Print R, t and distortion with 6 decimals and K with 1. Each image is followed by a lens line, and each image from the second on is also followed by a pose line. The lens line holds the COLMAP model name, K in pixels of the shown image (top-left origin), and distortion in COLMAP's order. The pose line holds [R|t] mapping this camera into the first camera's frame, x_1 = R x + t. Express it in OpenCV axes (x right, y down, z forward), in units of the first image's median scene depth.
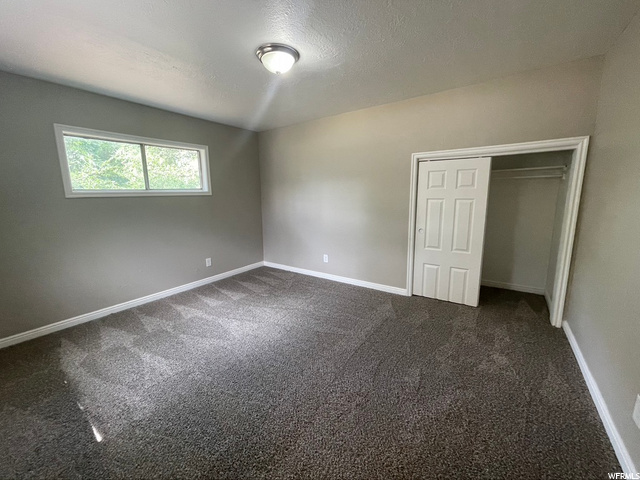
lens RADIAL K [[258.7, 0, 318.3], [0, 258.7, 237.3], [0, 0, 1]] dist [-0.000907, -0.000153]
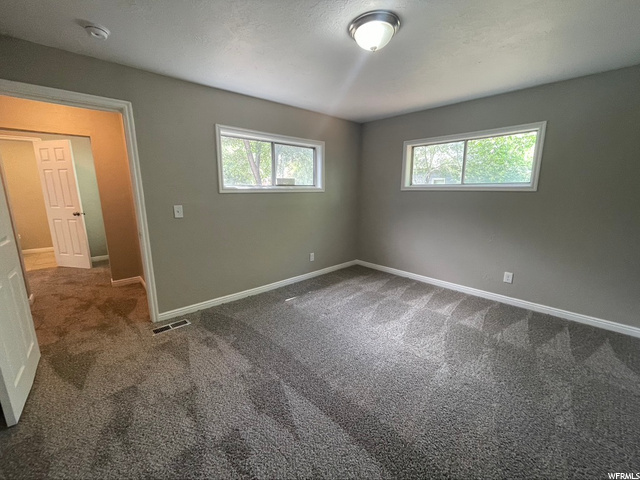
lens RADIAL K [[258.7, 0, 318.3], [0, 258.7, 237.3], [0, 0, 1]] dist [-0.000907, -0.000153]
pose [[-0.187011, 0.199491, -0.961889, 0.538886], [-0.165472, 0.958775, 0.231016, -0.139105], [0.968321, 0.202369, -0.146291, 0.714033]]
